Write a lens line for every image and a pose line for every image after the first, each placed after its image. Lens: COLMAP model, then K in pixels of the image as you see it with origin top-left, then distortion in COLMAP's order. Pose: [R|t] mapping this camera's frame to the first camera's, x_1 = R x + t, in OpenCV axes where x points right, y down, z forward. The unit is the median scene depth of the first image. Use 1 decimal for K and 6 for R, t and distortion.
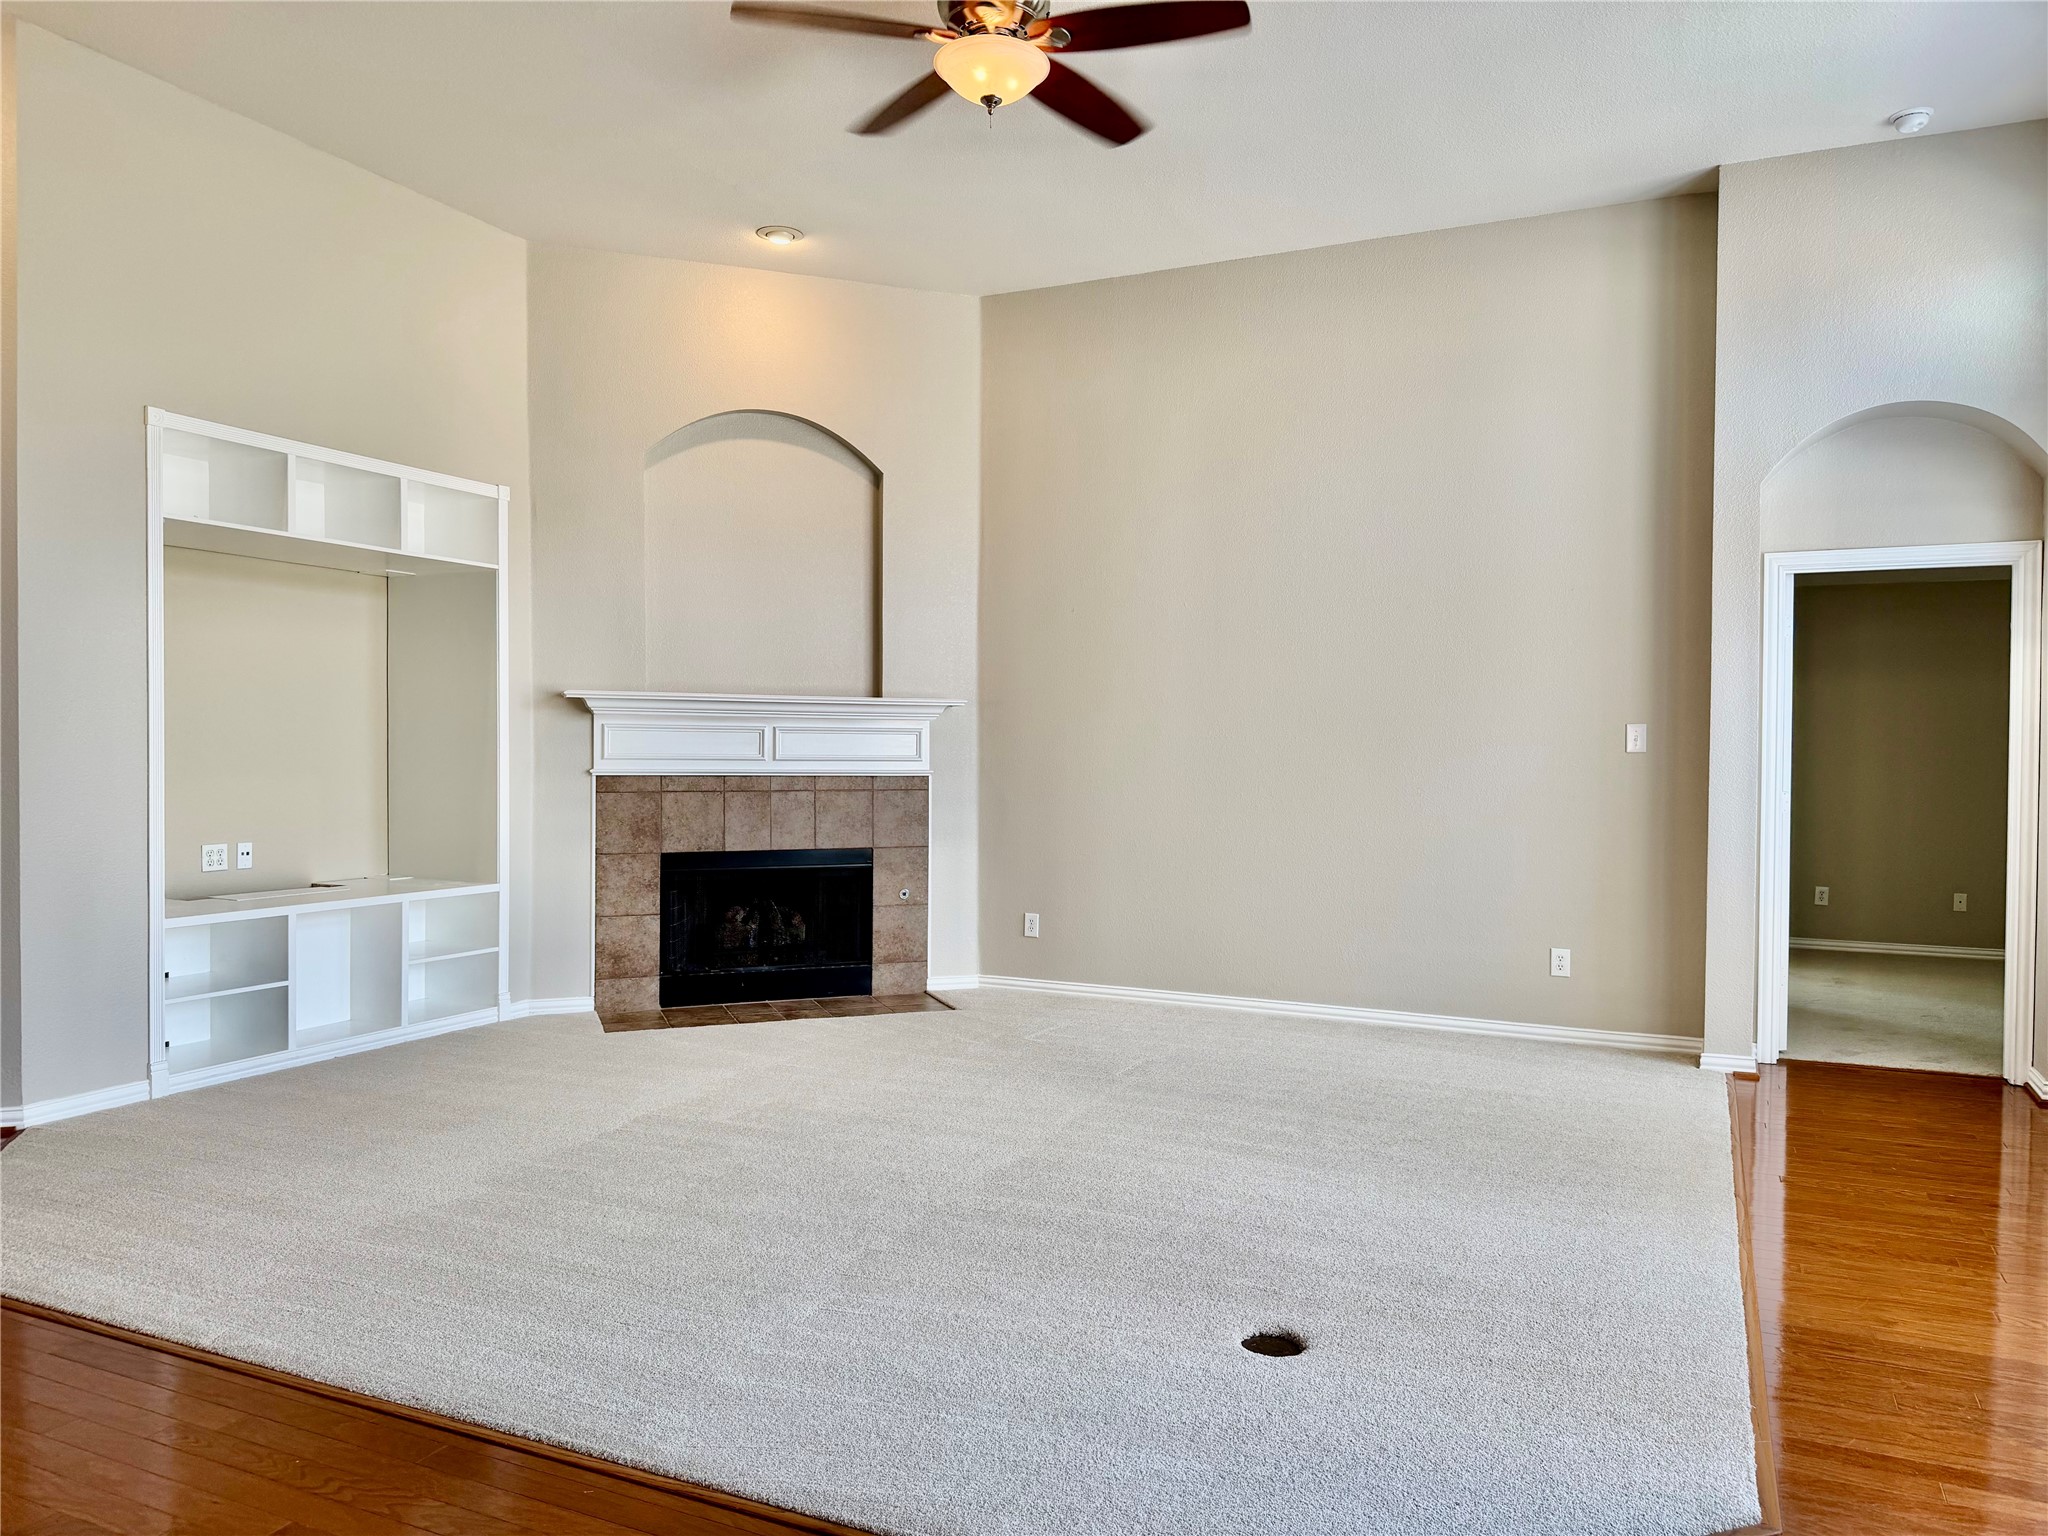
lens RADIAL K [[1364.4, 0, 1024.0], [0, 1364.4, 768.0], [0, 0, 1]] dist [0.003857, -0.001689]
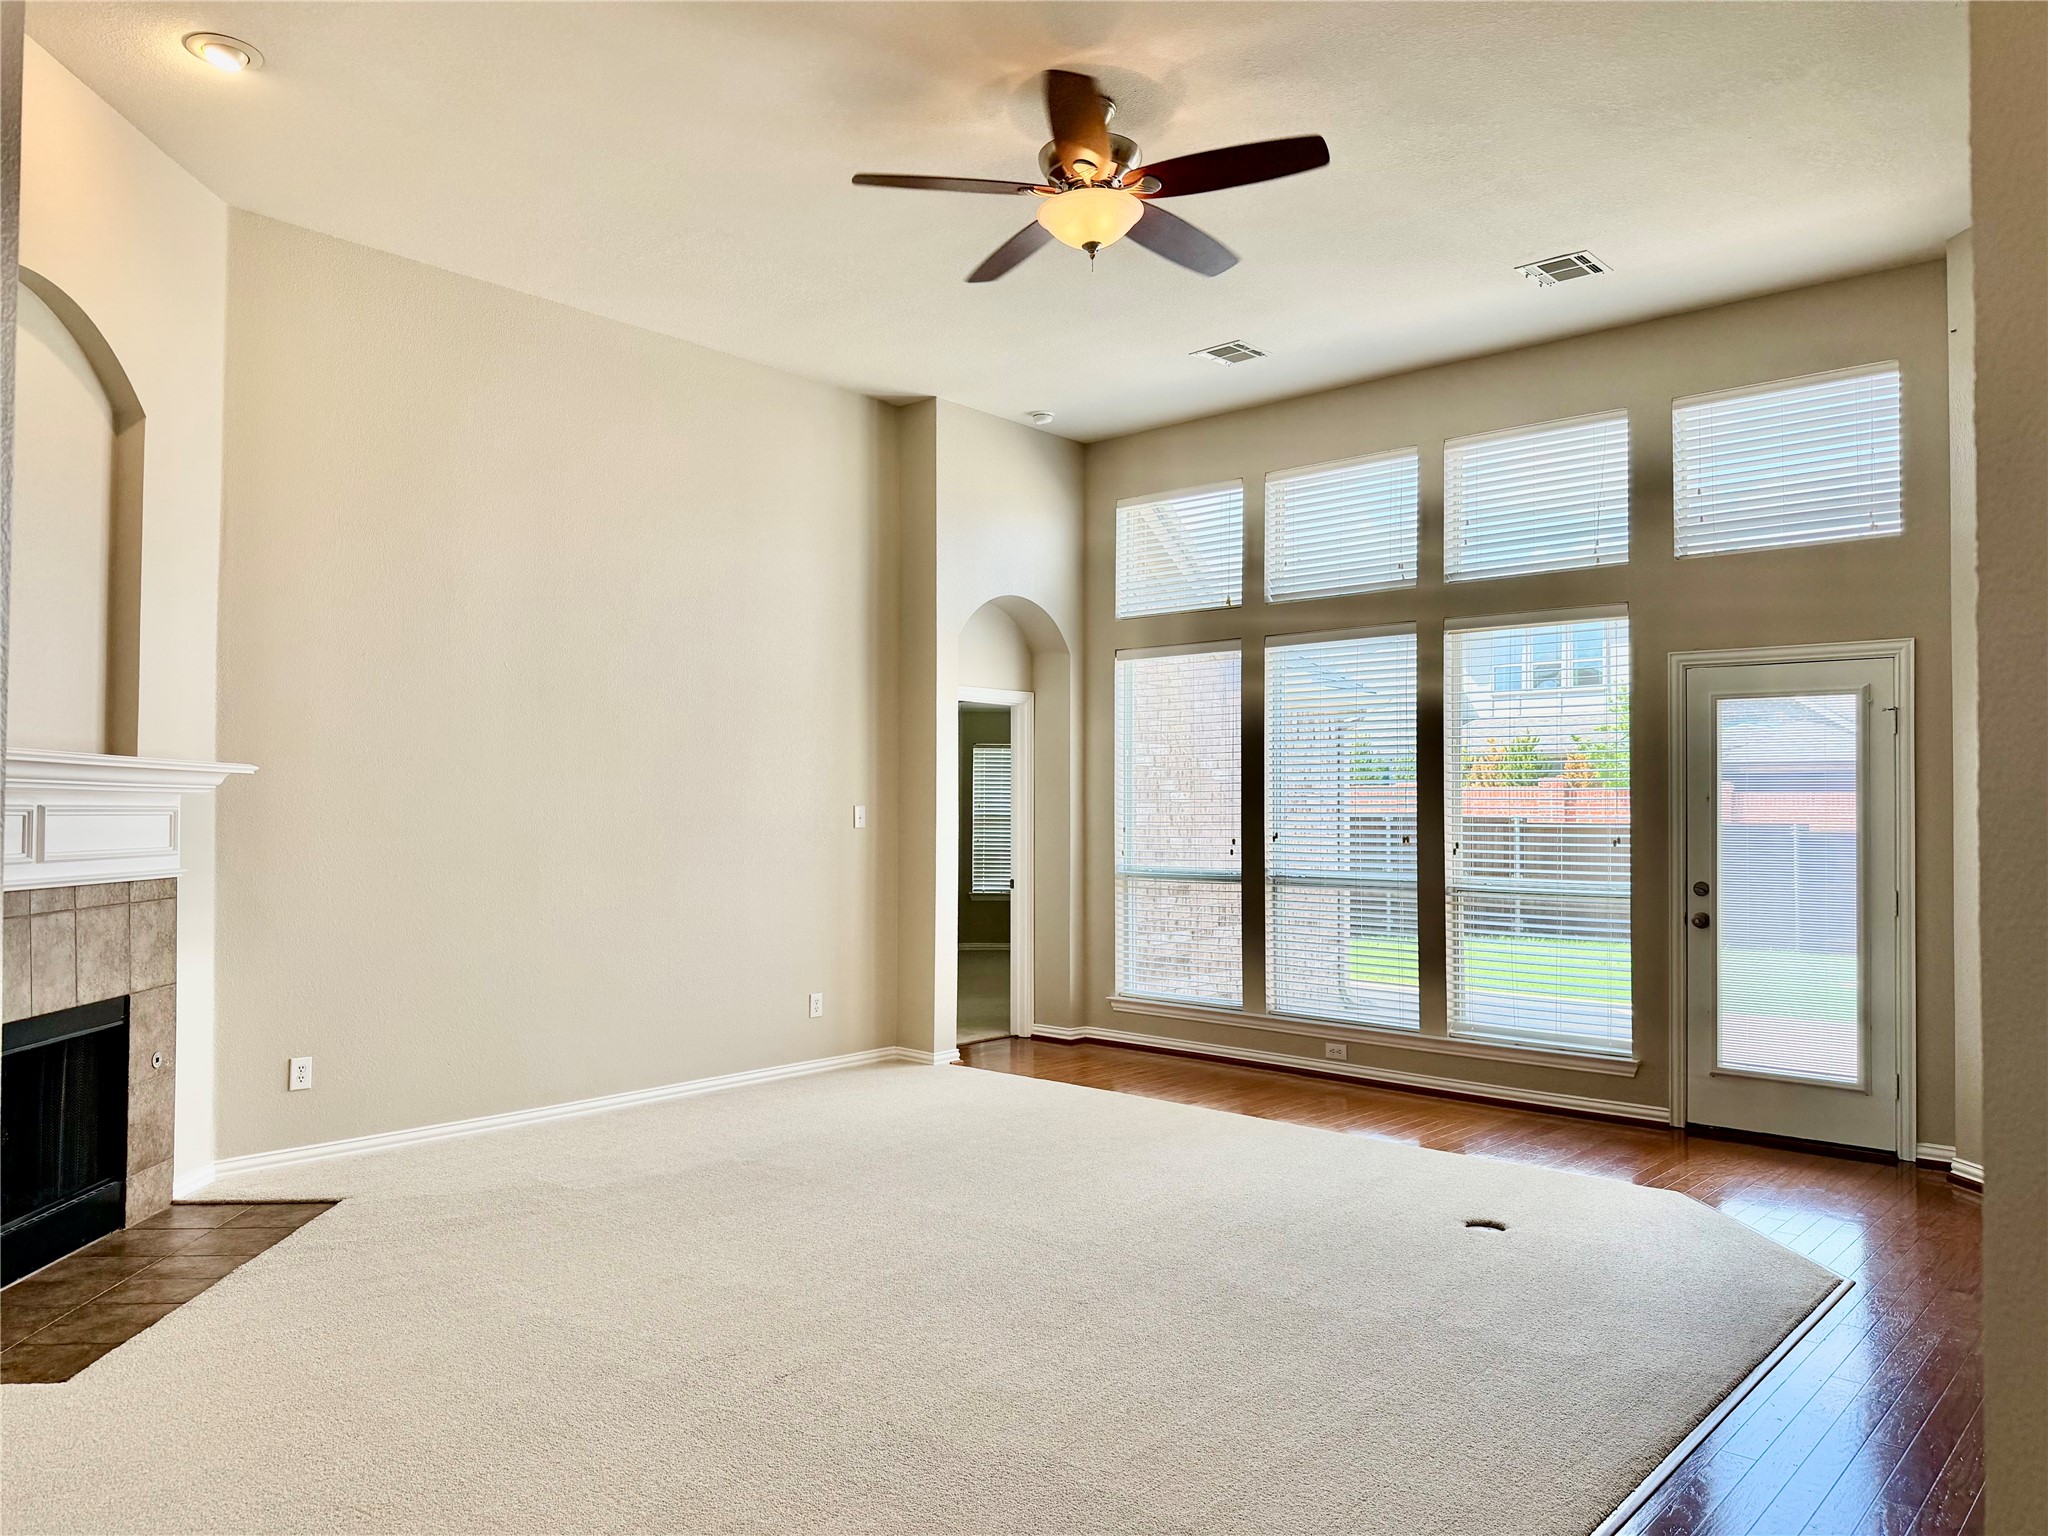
lens RADIAL K [[1418.5, 0, 1025.3], [0, 1418.5, 796.9], [0, 0, 1]] dist [-0.002052, -0.002846]
pose [[0.266611, 0.006142, 0.963785, -0.636162], [0.018934, 0.999753, -0.011609, -0.017692], [-0.963618, 0.021343, 0.266429, 0.420066]]
